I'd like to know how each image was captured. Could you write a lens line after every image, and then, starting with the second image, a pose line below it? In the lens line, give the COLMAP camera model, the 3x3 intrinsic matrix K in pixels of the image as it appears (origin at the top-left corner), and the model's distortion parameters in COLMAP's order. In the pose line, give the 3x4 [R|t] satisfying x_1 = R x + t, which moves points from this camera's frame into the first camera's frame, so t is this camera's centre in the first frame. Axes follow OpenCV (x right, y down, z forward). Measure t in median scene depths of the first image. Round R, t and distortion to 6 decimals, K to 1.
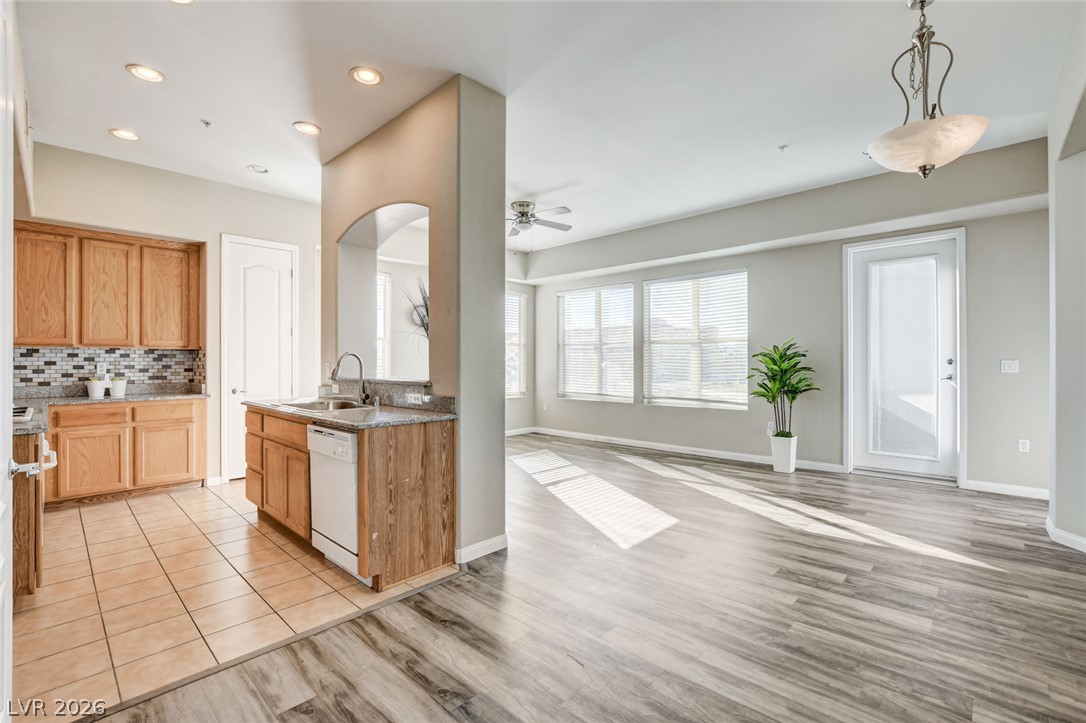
lens RADIAL K [[478.8, 0, 542.6], [0, 478.8, 361.9], [0, 0, 1]] dist [-0.017192, 0.001838]
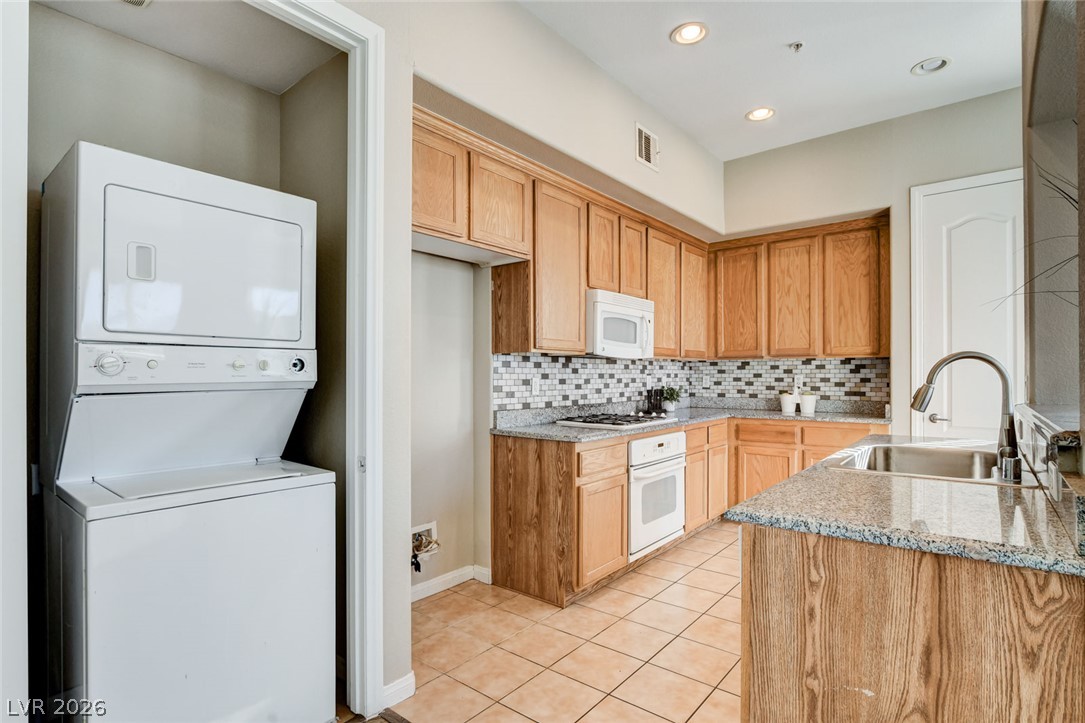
lens RADIAL K [[542.2, 0, 538.5], [0, 542.2, 375.2], [0, 0, 1]] dist [-0.014205, 0.000091]
pose [[0.067670, 0.001163, -0.997707, 0.071231], [0.001641, 0.999998, 0.001277, -0.000209], [0.997706, -0.001724, 0.067668, 0.440800]]
